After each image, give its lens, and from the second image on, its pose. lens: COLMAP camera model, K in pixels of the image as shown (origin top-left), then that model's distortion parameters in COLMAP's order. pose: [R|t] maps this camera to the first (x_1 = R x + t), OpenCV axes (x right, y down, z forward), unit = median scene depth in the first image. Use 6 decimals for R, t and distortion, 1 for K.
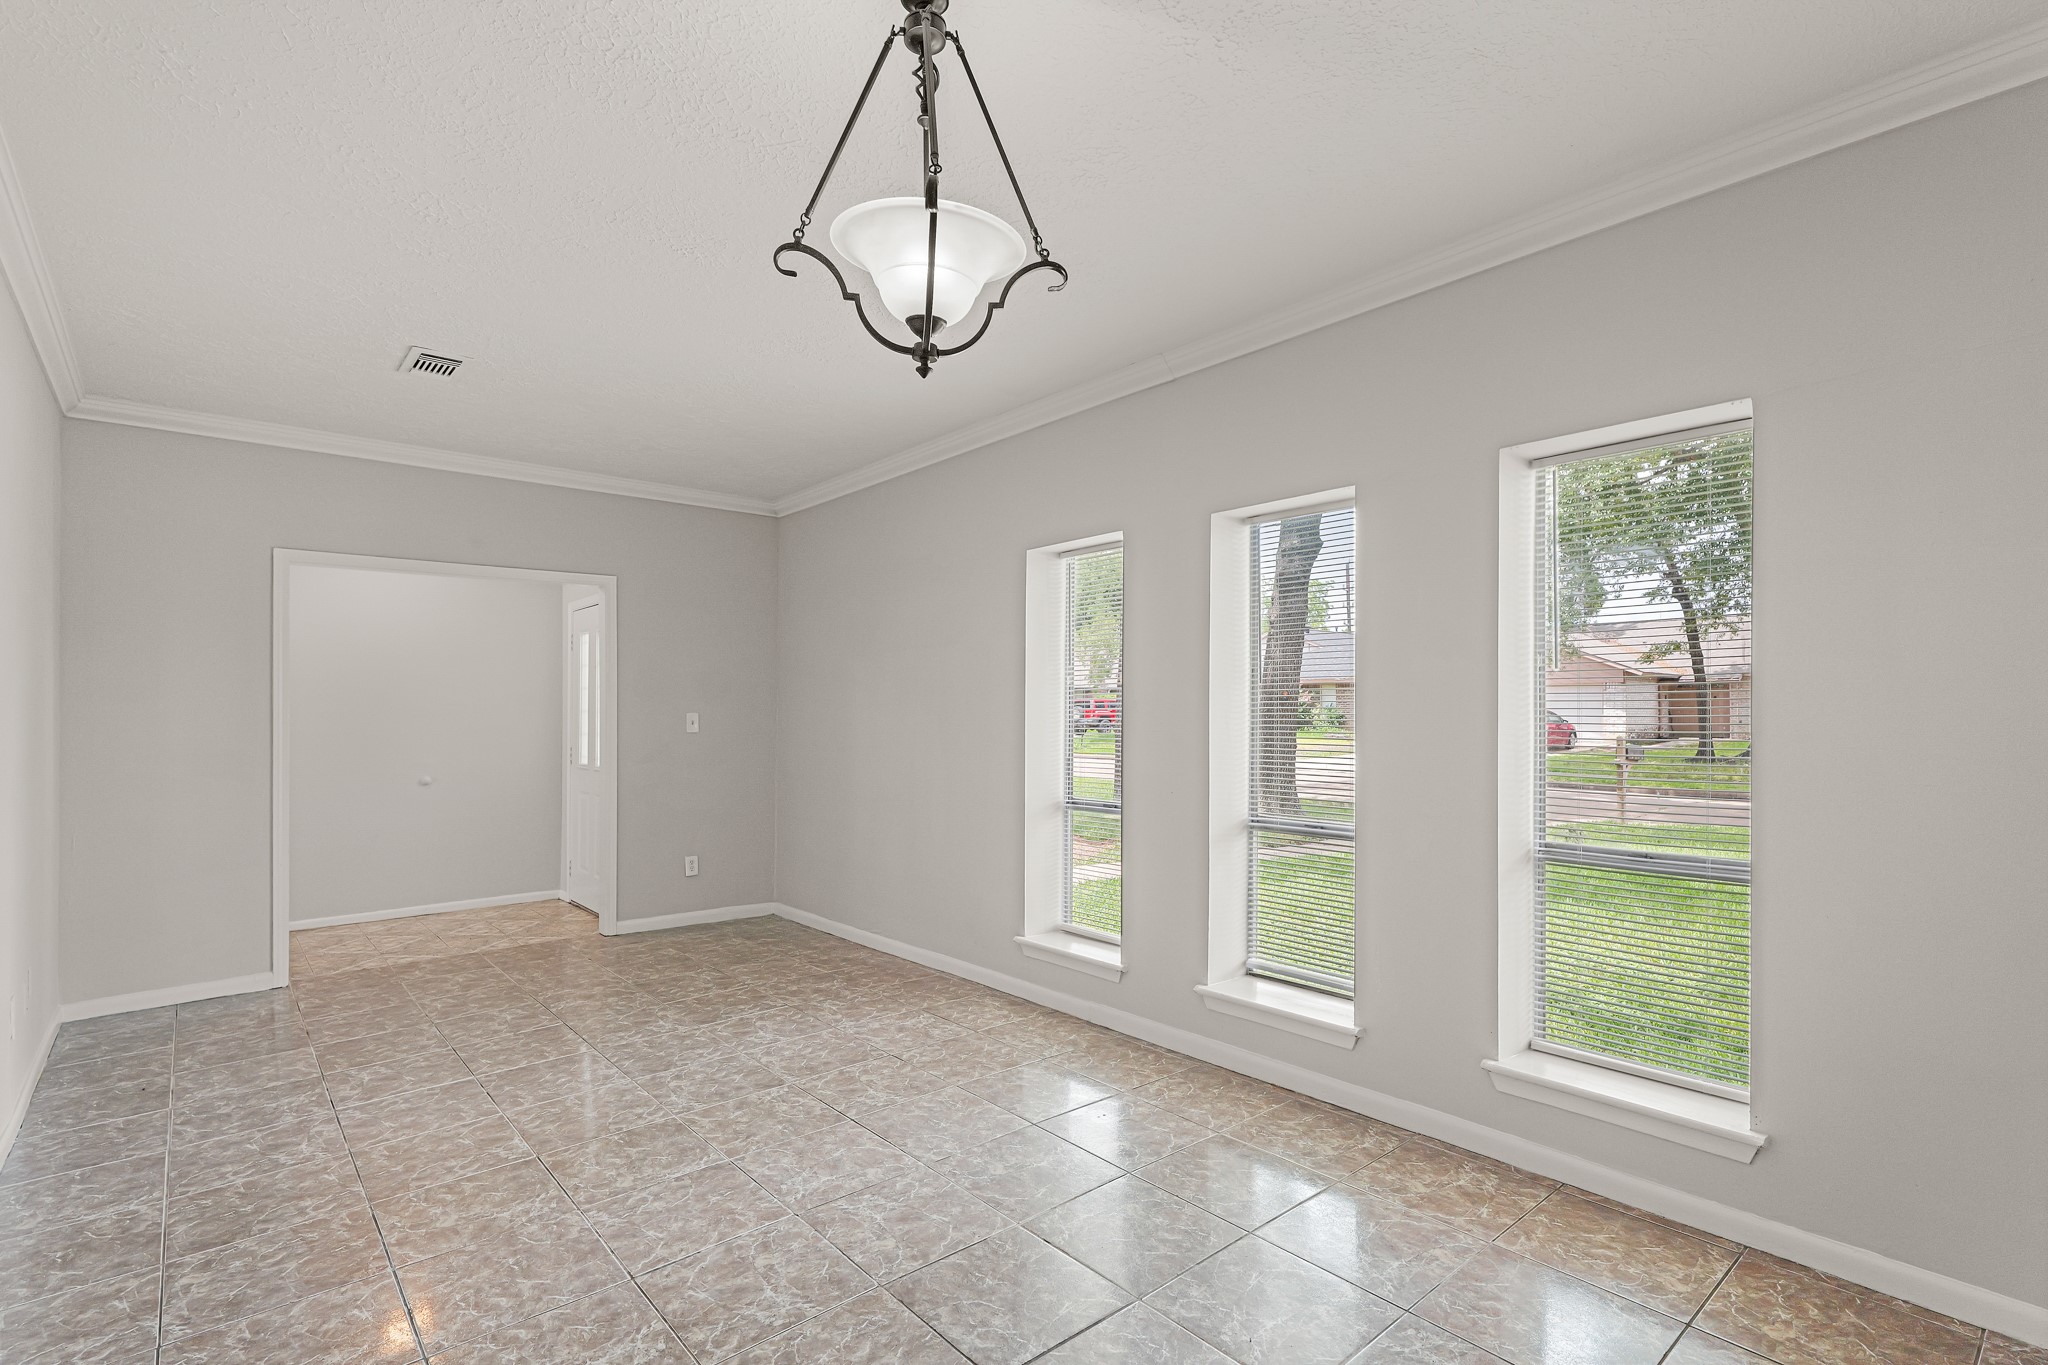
lens RADIAL K [[957.8, 0, 1023.0], [0, 957.8, 695.5], [0, 0, 1]] dist [0.006371, -0.000566]
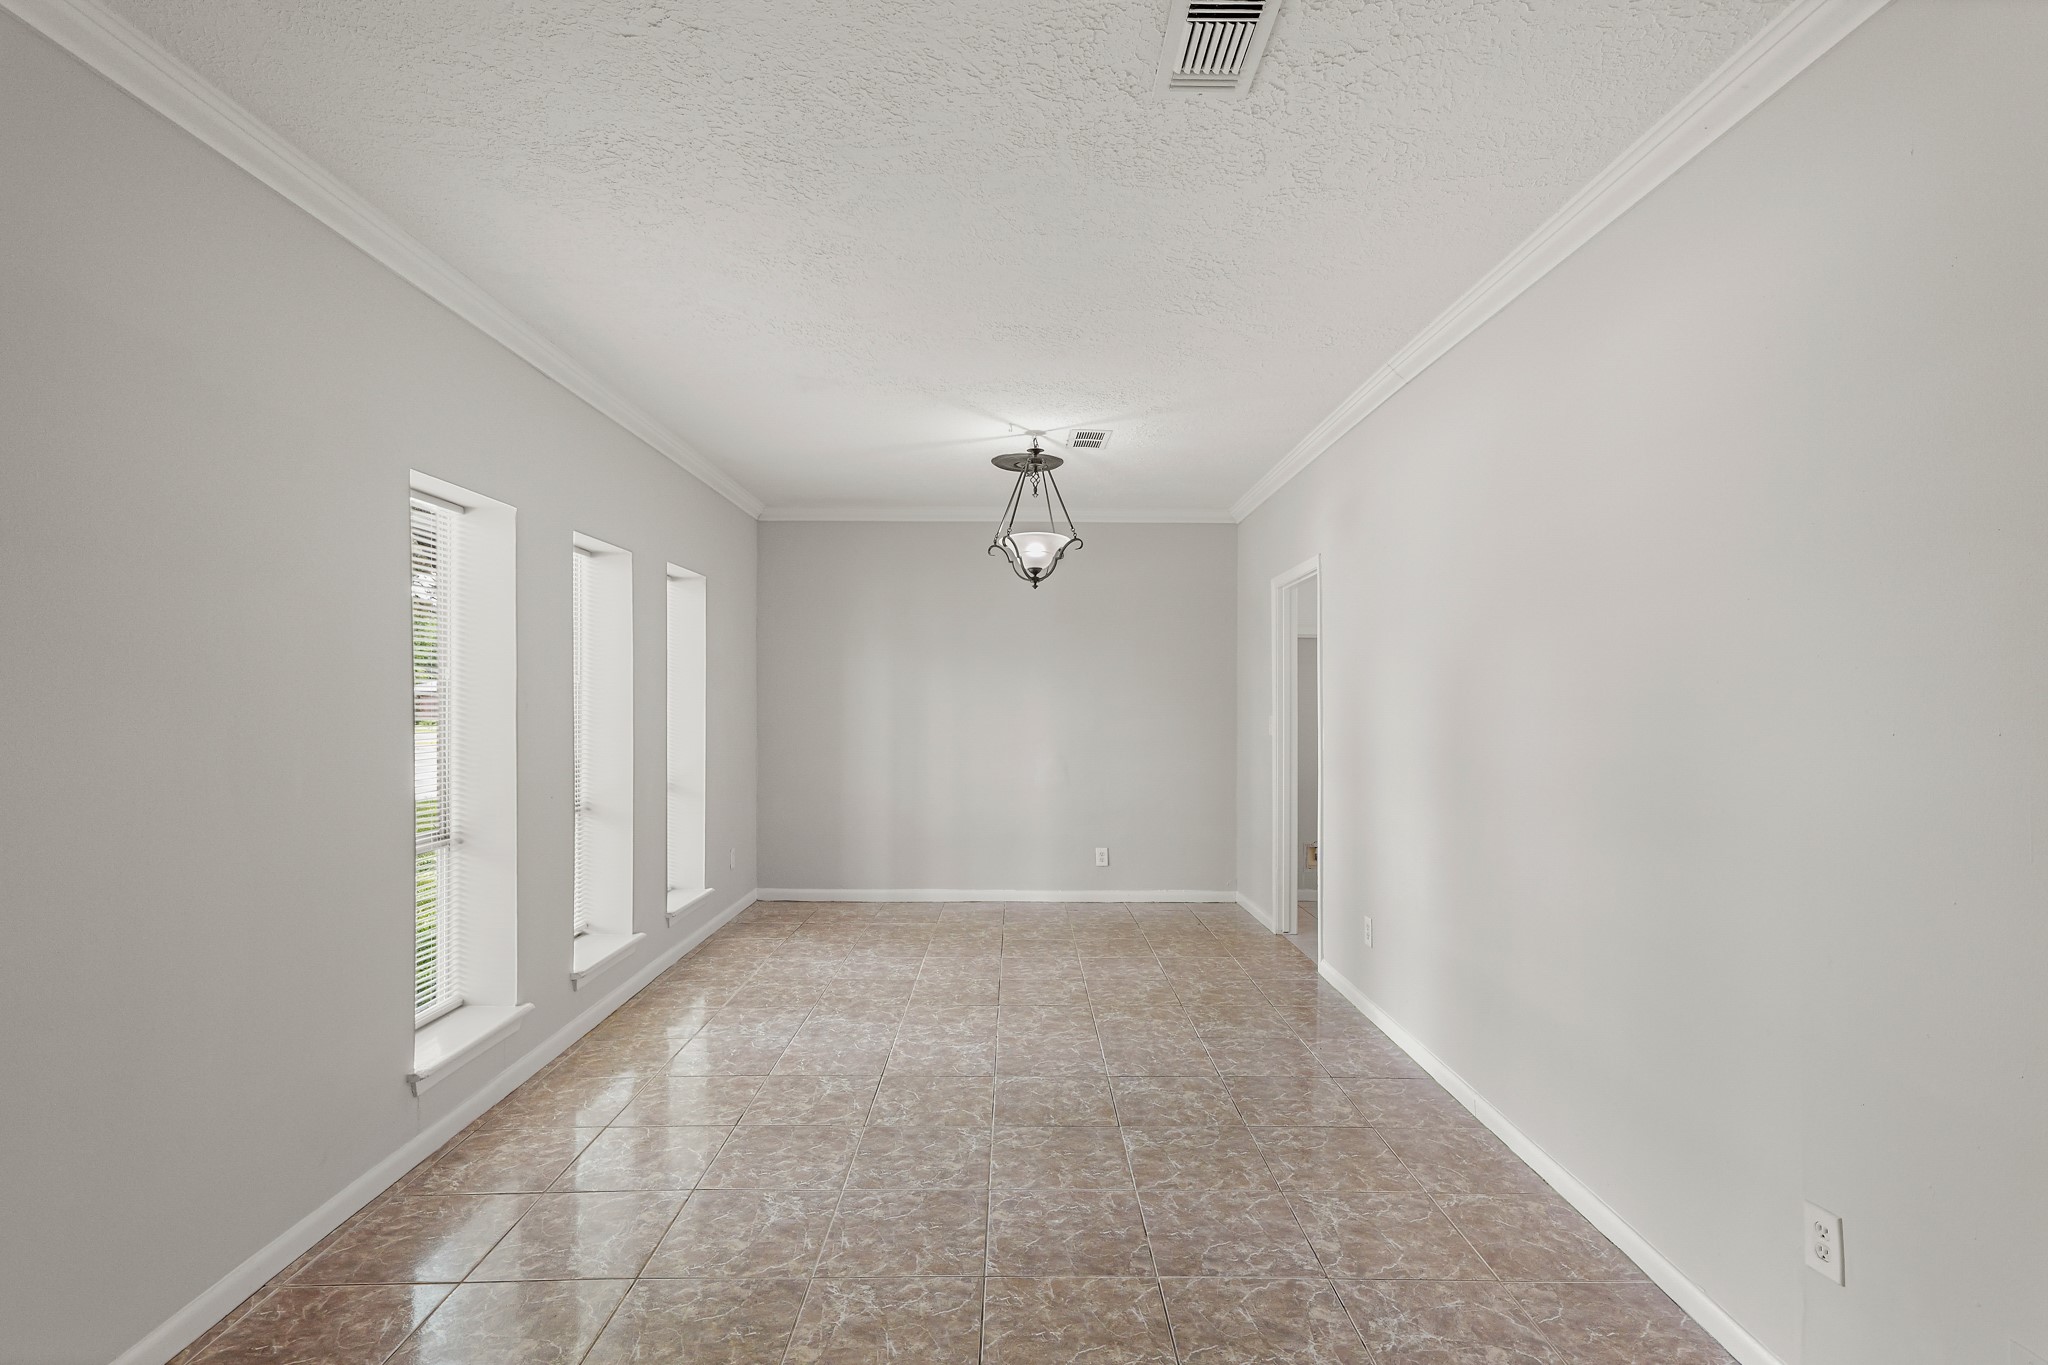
lens RADIAL K [[957.8, 0, 1023.9], [0, 957.8, 692.1], [0, 0, 1]] dist [0.006371, -0.000566]
pose [[-0.761547, 0.005386, 0.648087, -1.117840], [-0.012040, 0.999675, -0.022456, 0.010880], [-0.647998, -0.024904, -0.761235, 1.888504]]
